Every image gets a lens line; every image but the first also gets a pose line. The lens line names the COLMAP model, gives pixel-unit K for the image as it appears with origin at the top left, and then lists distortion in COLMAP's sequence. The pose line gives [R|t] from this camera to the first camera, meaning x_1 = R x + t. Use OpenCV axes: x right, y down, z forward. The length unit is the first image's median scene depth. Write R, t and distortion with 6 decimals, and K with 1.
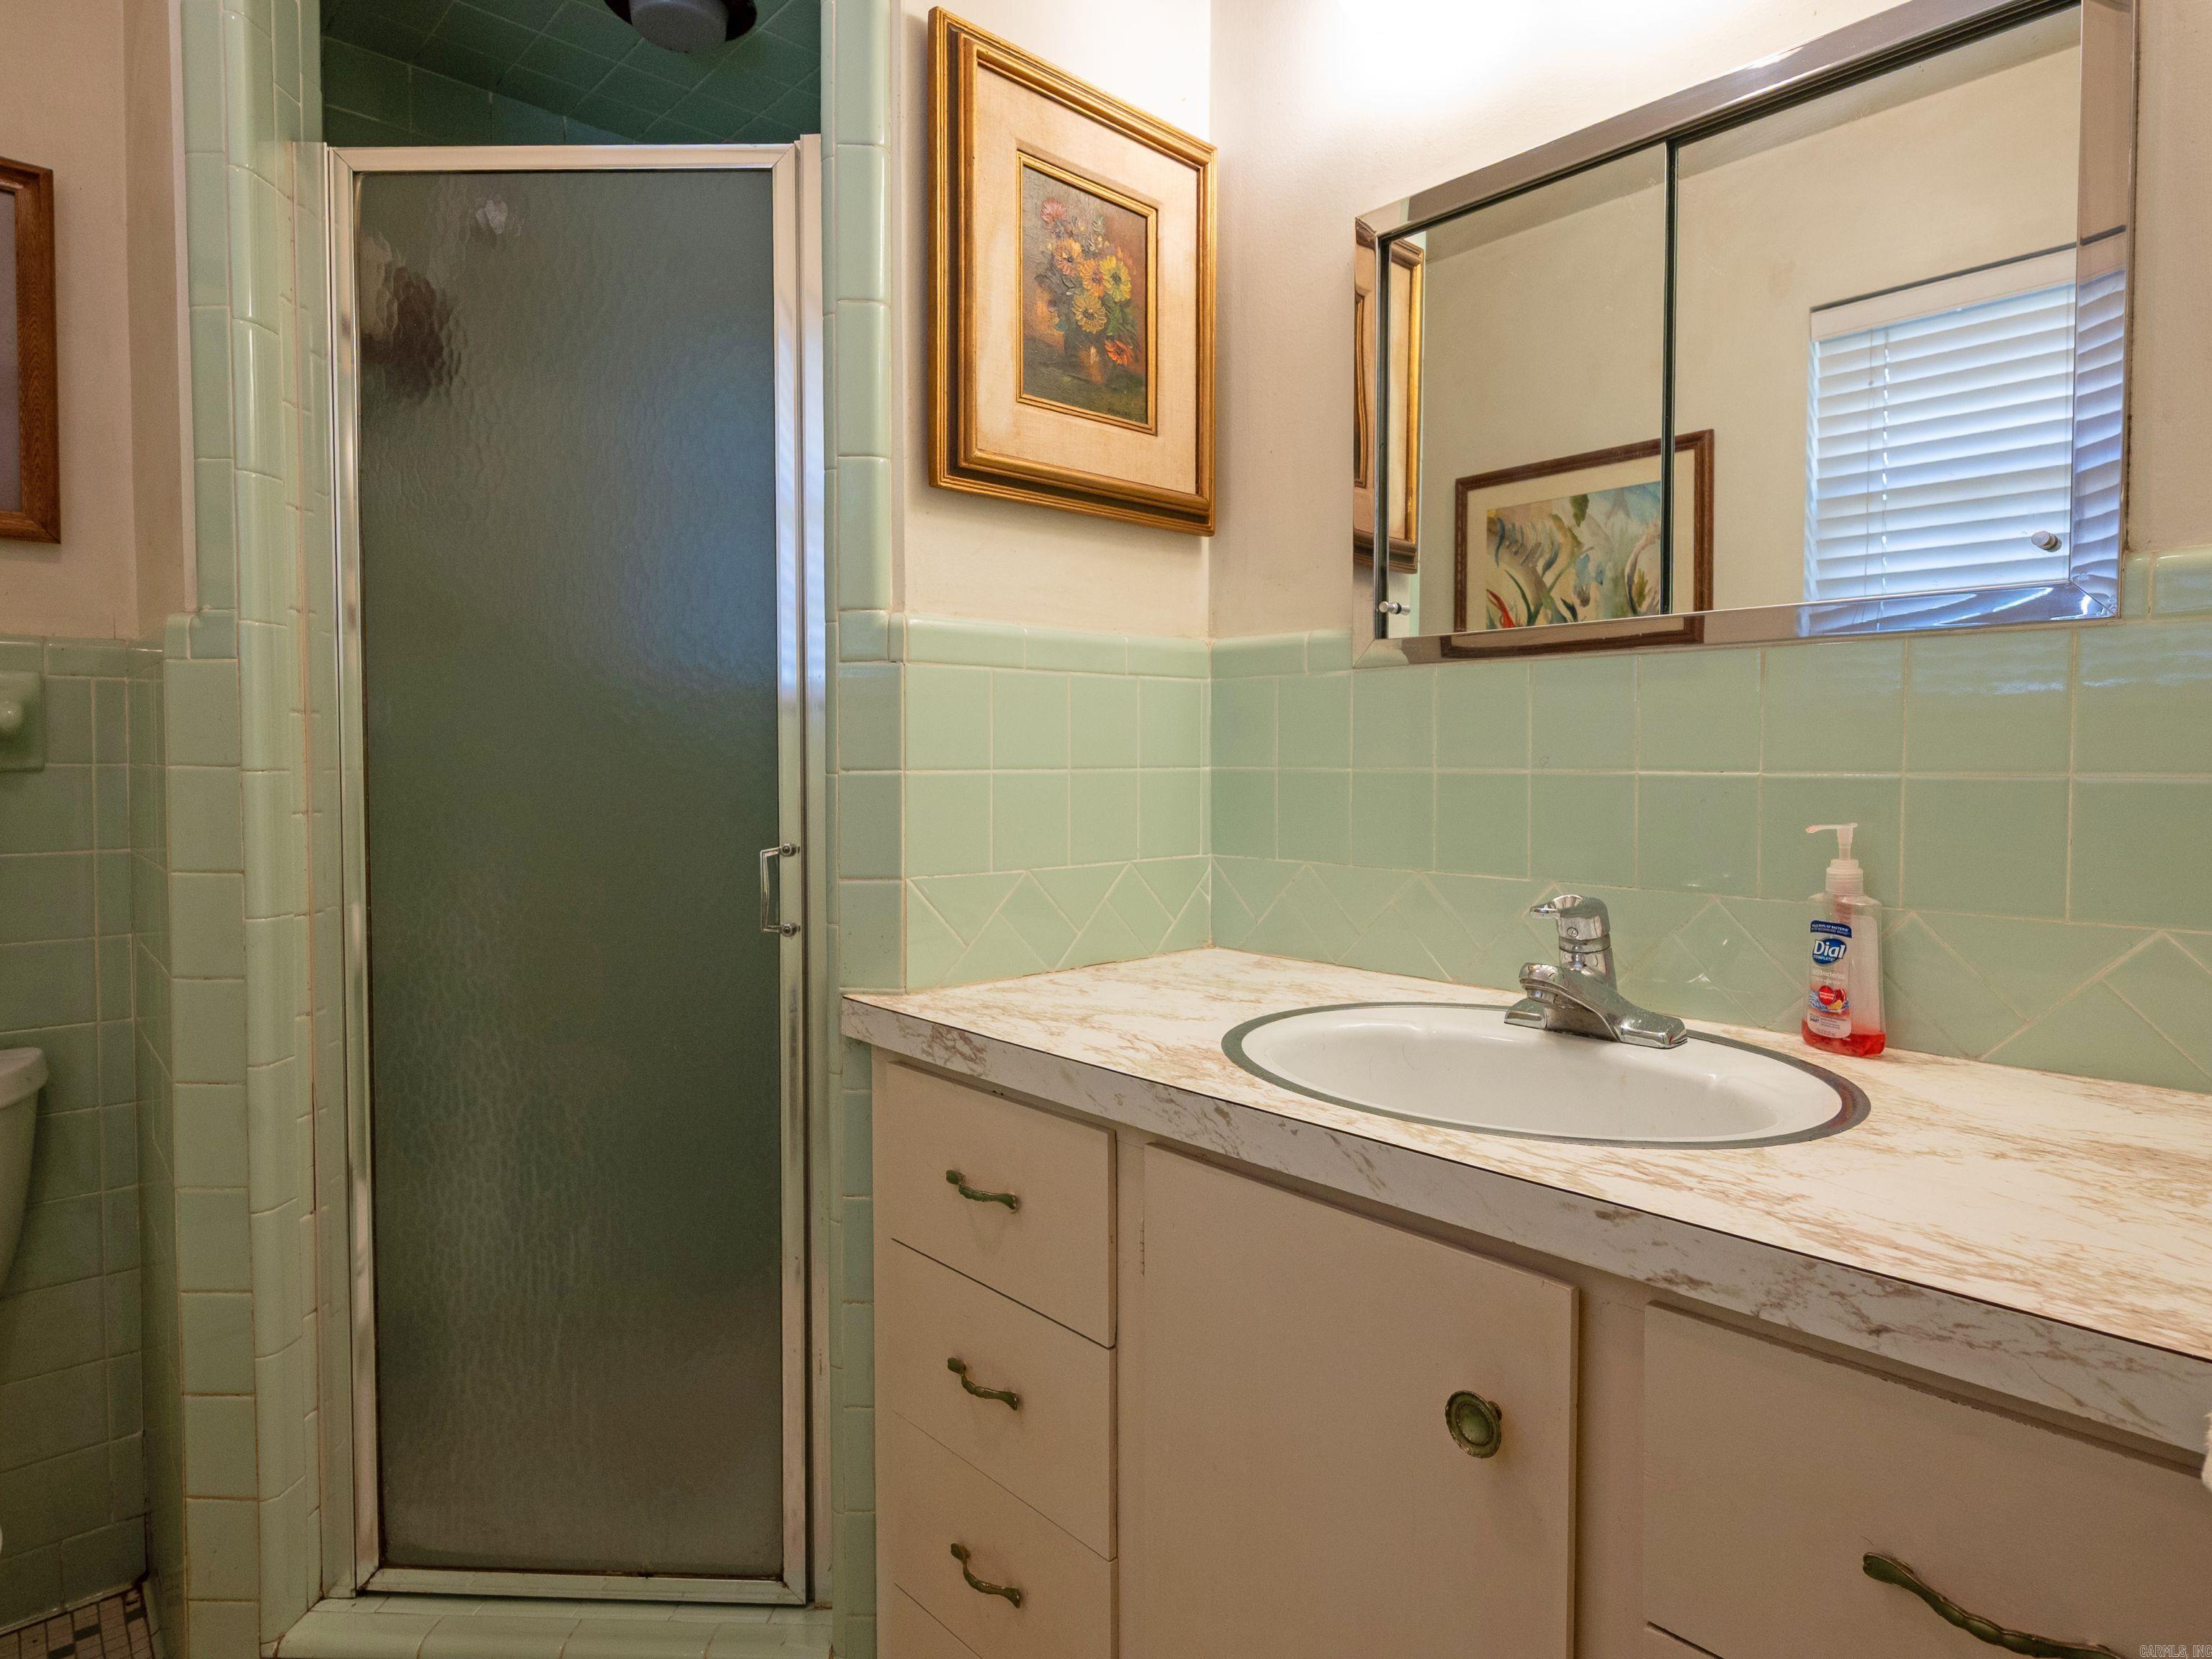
lens RADIAL K [[1267.2, 0, 1101.1], [0, 1267.2, 823.9], [0, 0, 1]] dist [0.000327, -0.002161]
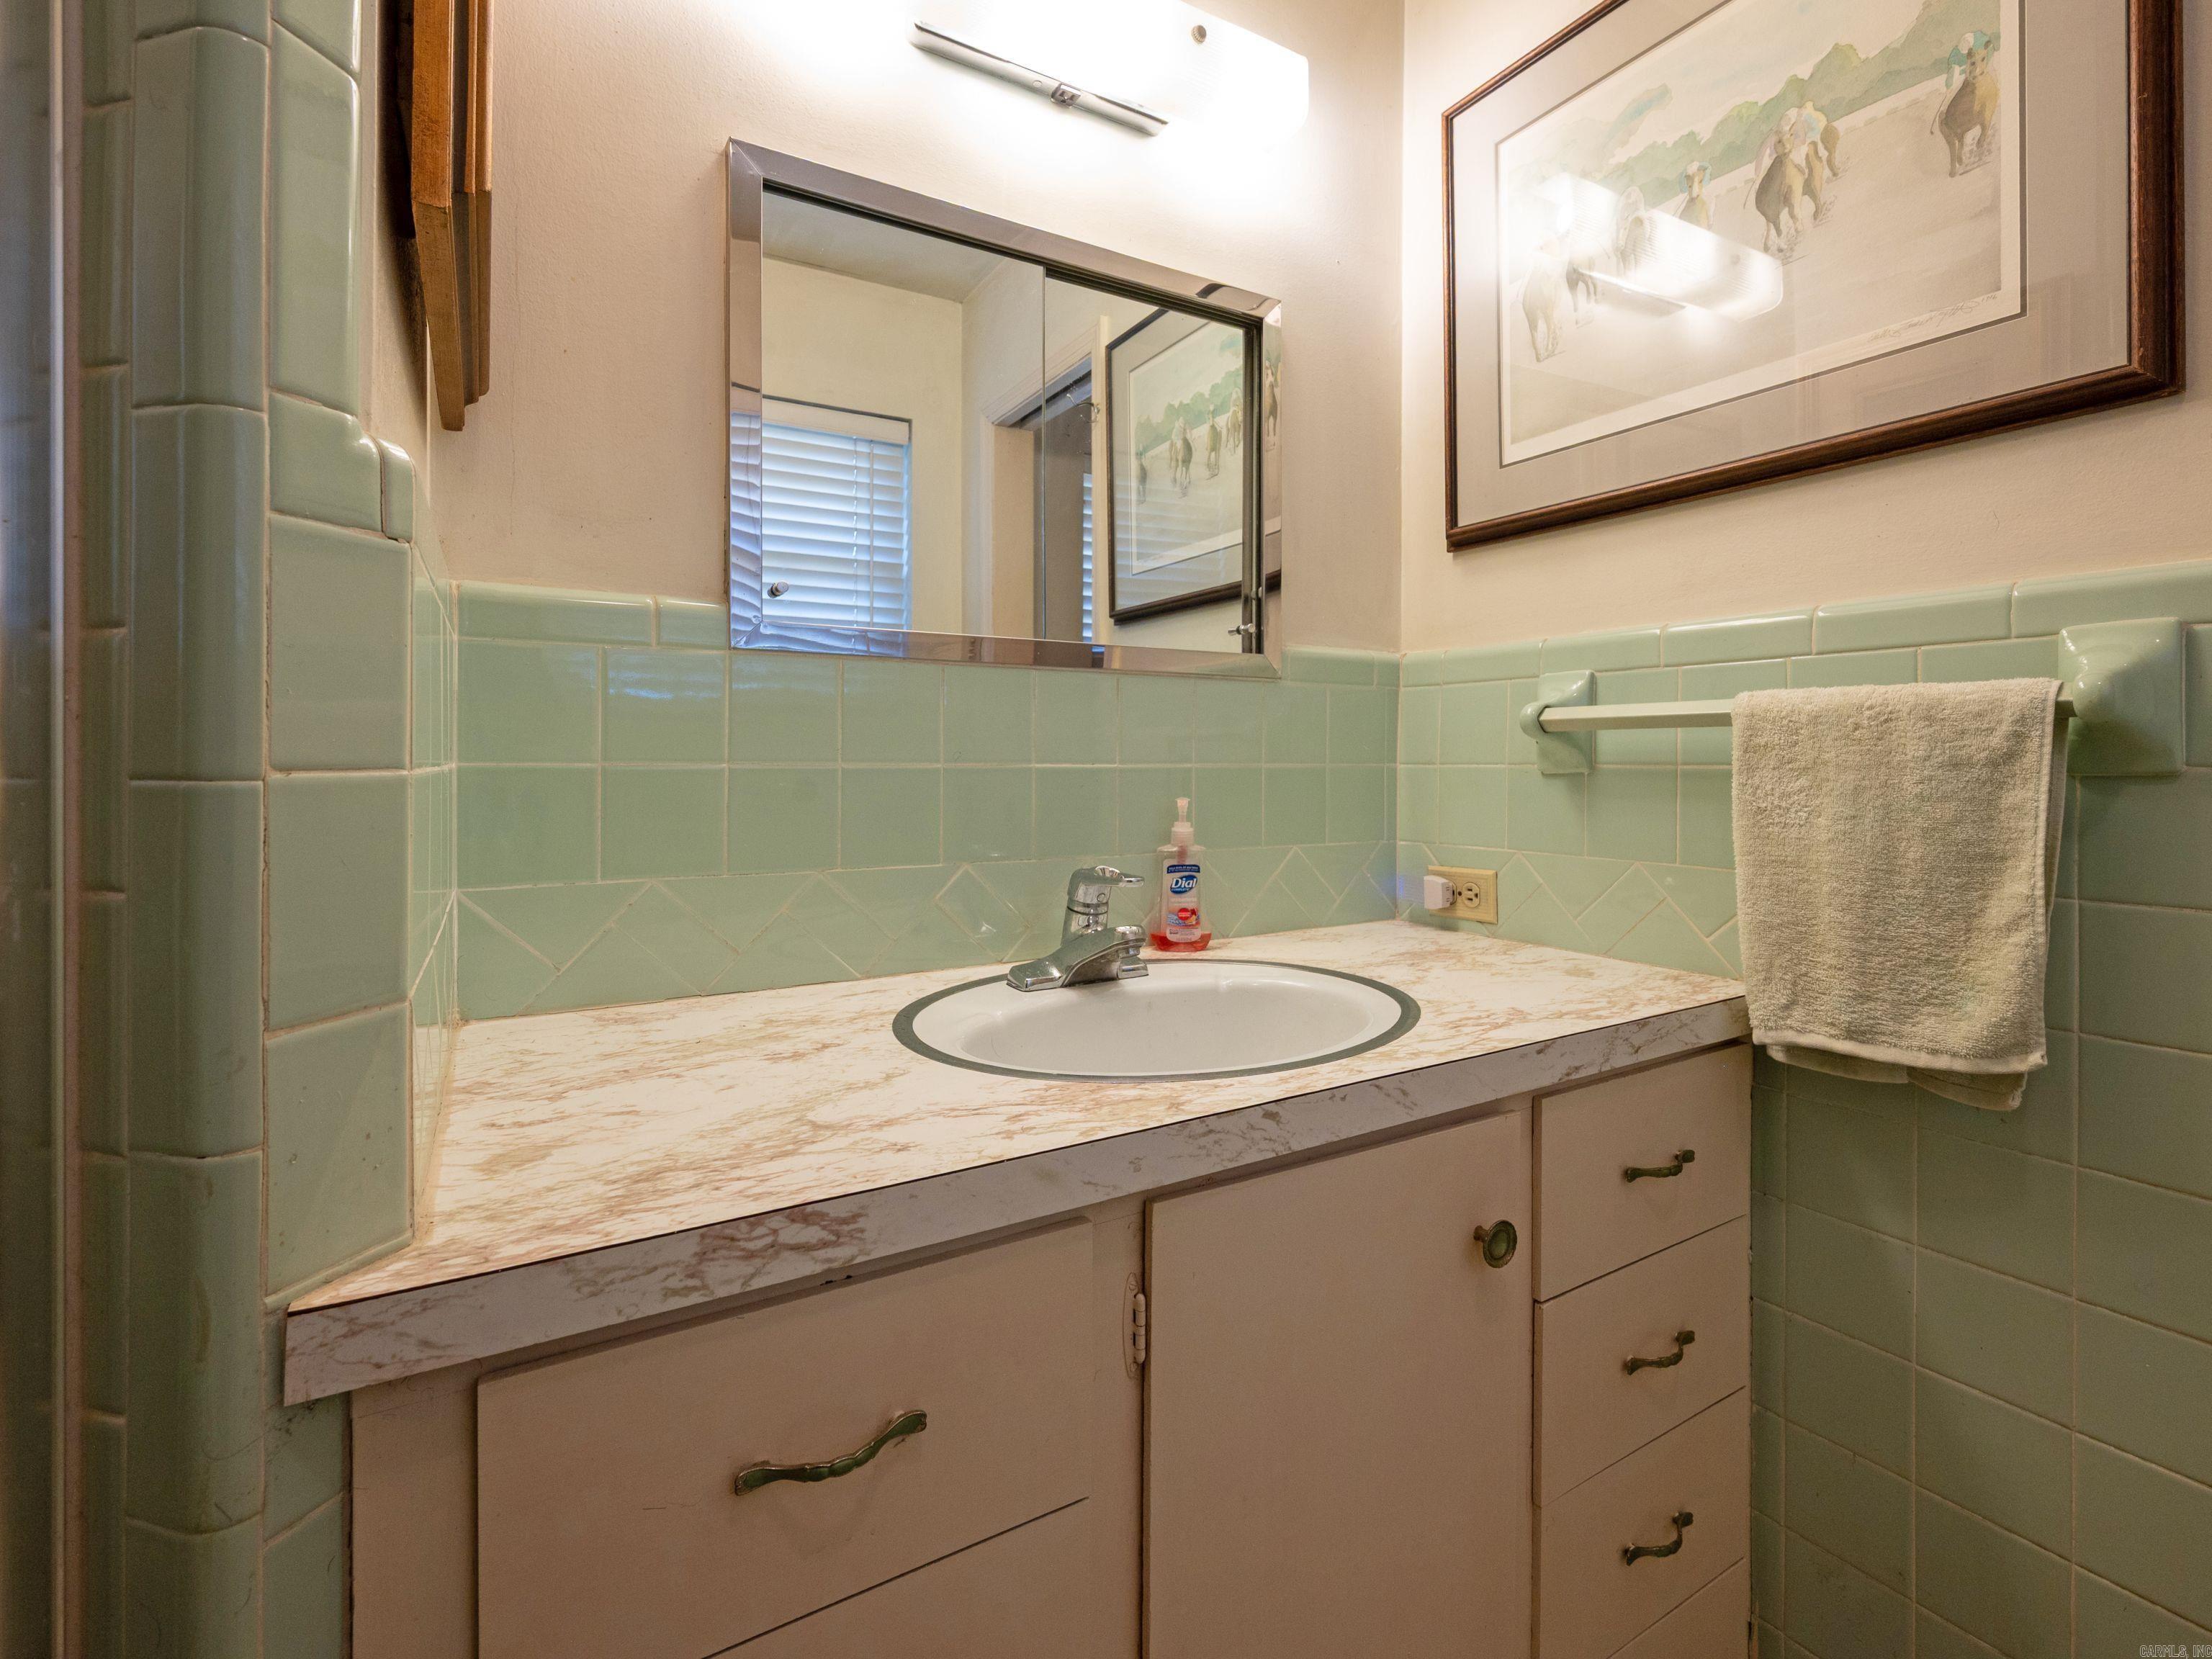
lens RADIAL K [[1063.7, 0, 1010.8], [0, 1063.7, 765.9], [0, 0, 1]] dist [-0.000866, 0.000397]
pose [[0.191533, -0.004402, 0.981476, -0.502562], [0.047245, 0.998872, -0.004740, -0.030657], [-0.980348, 0.047277, 0.191525, 0.695624]]
